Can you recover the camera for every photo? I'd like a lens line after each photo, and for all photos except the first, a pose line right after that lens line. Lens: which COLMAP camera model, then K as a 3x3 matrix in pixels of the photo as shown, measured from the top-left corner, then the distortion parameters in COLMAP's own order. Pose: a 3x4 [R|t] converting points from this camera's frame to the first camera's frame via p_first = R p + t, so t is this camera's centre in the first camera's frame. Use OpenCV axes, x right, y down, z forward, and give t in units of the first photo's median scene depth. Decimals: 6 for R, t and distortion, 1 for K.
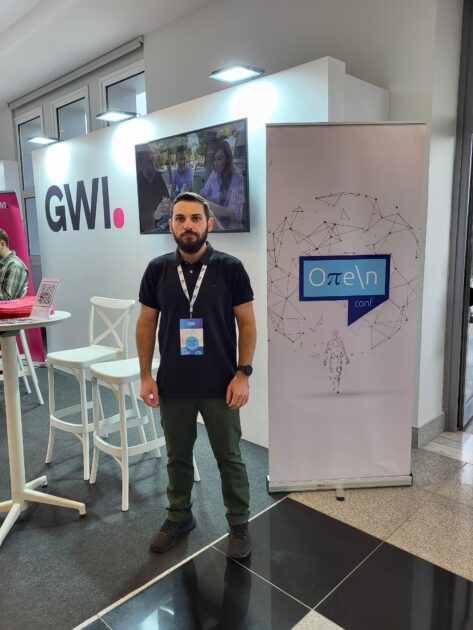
lens RADIAL K [[481.9, 0, 236.3], [0, 481.9, 314.4], [0, 0, 1]] dist [0.047065, -0.013595]
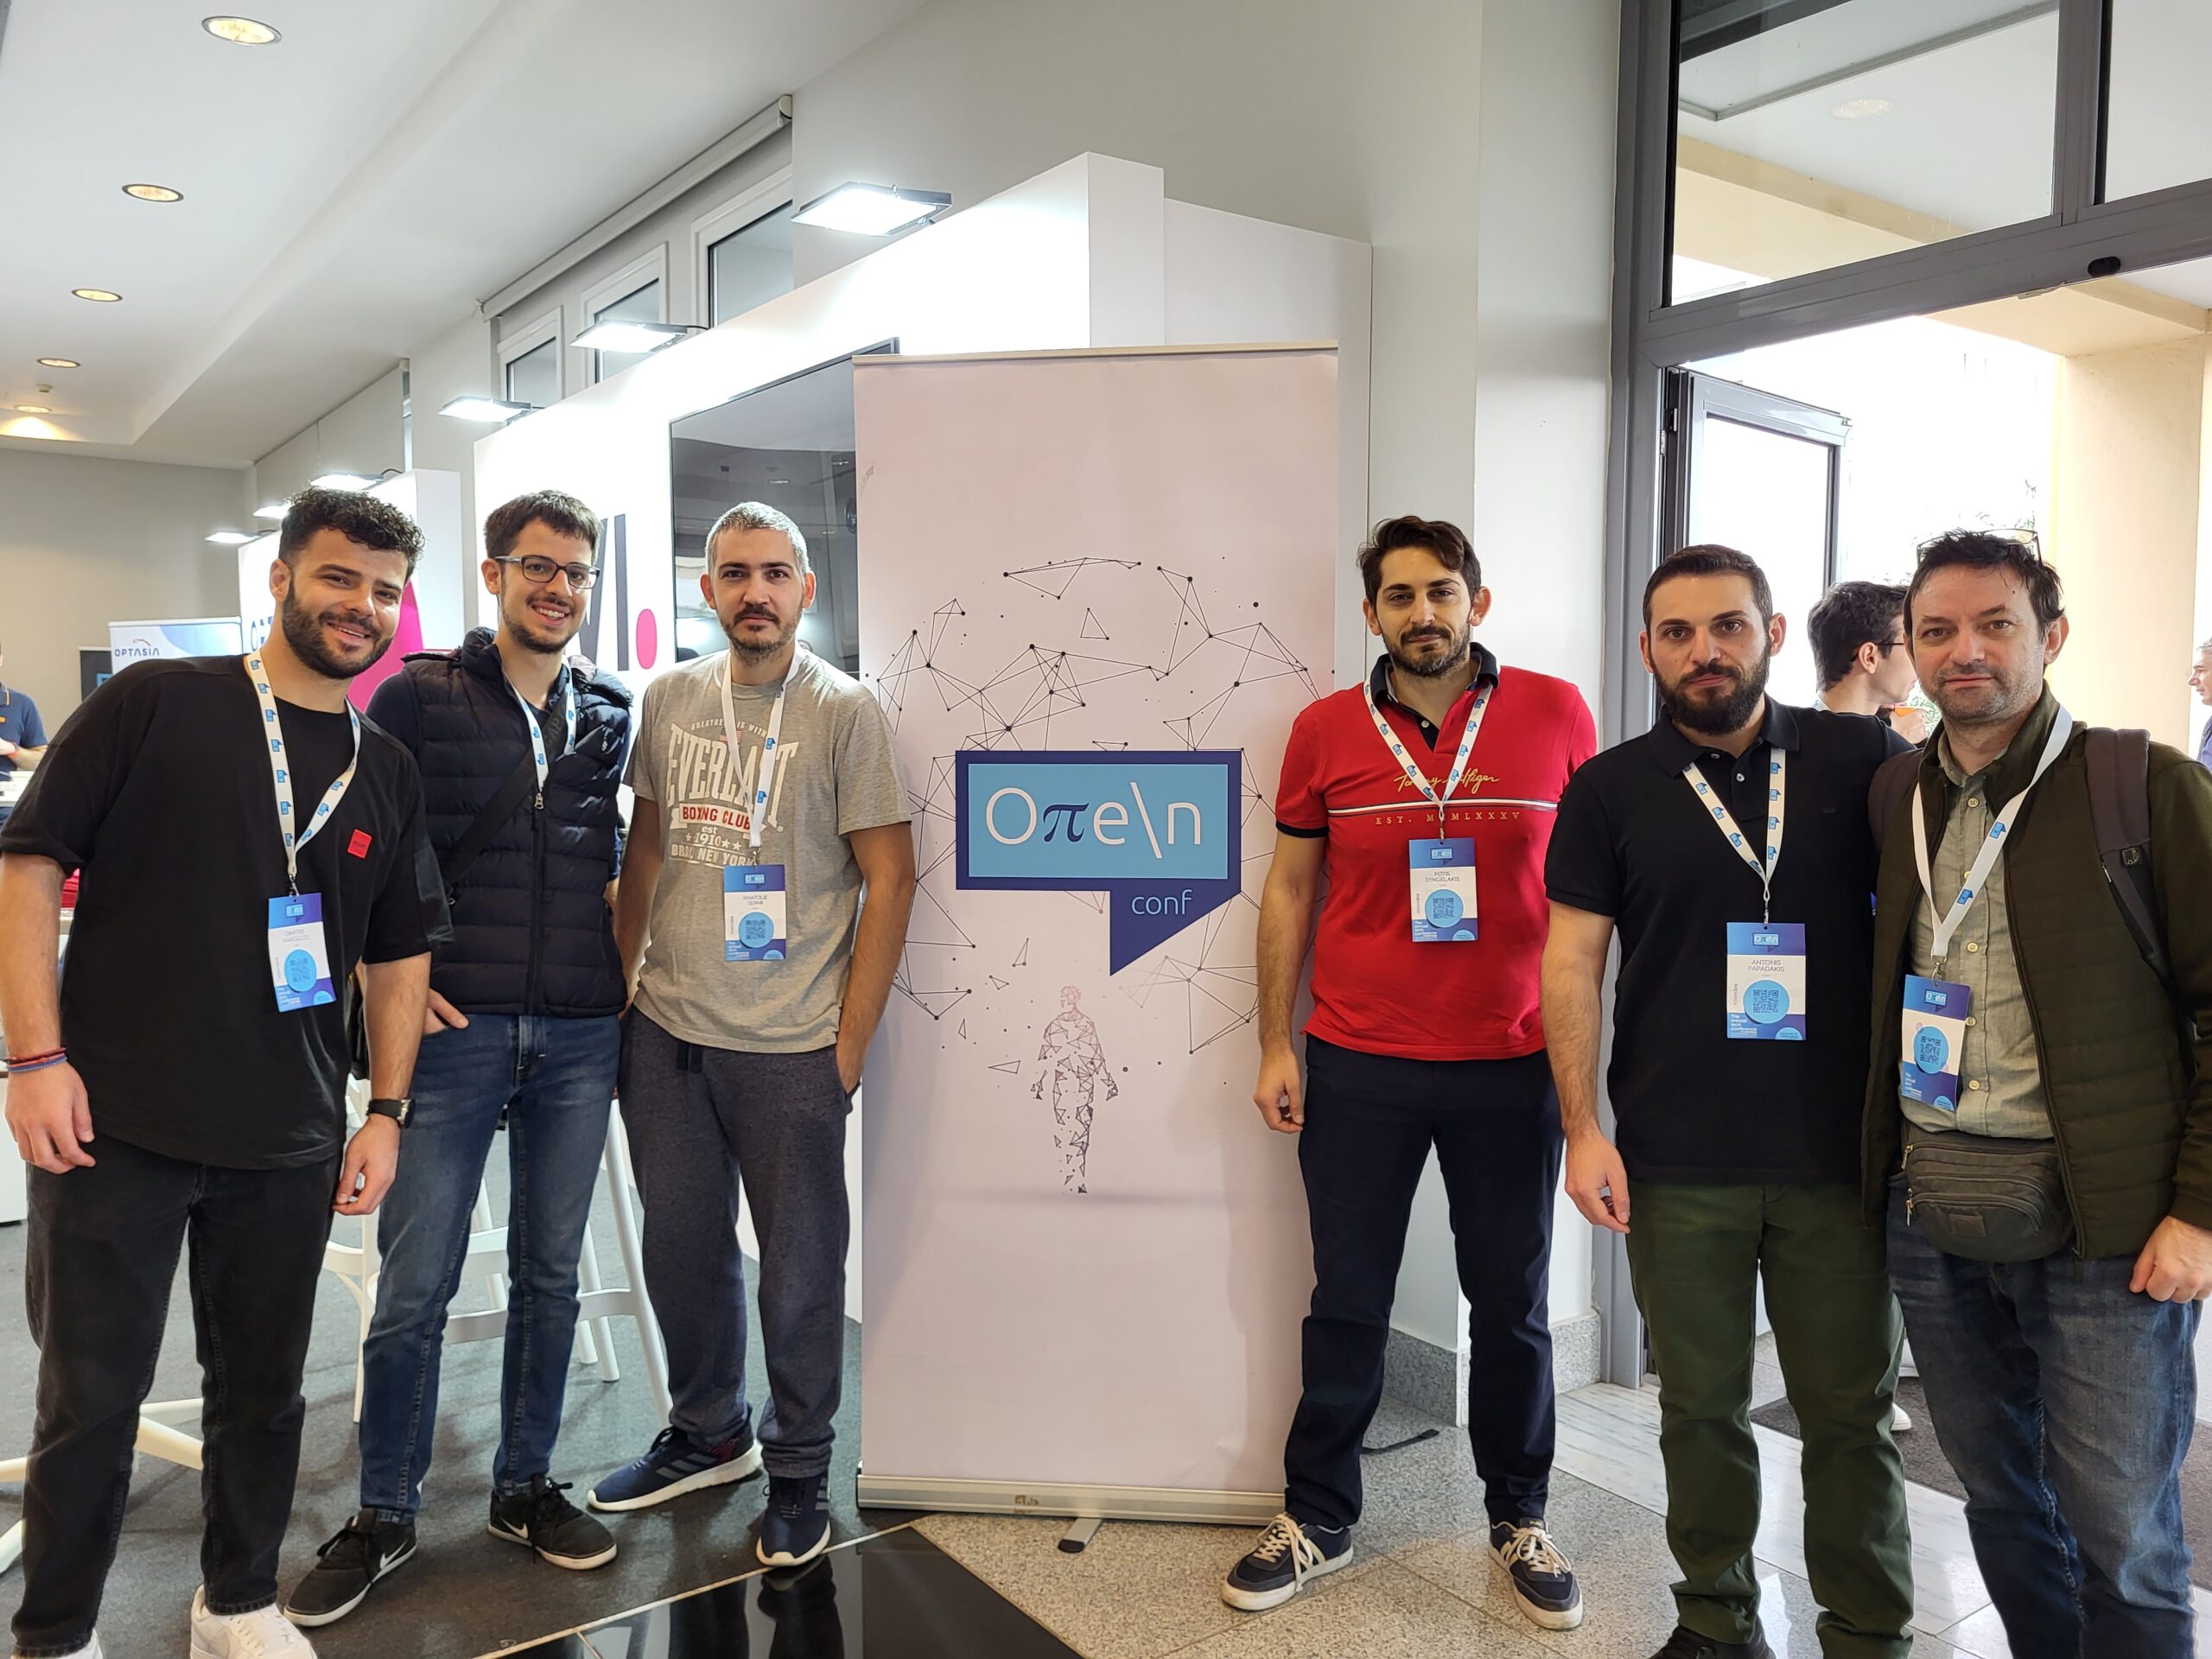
lens RADIAL K [[1691.9, 0, 1107.5], [0, 1691.9, 830.1], [0, 0, 1]] dist [0.047065, -0.013595]
pose [[0.984417, 0.026172, -0.173893, 0.414202], [-0.041902, 0.995291, -0.087409, 0.026365], [0.170786, 0.093333, 0.980878, -0.083899]]
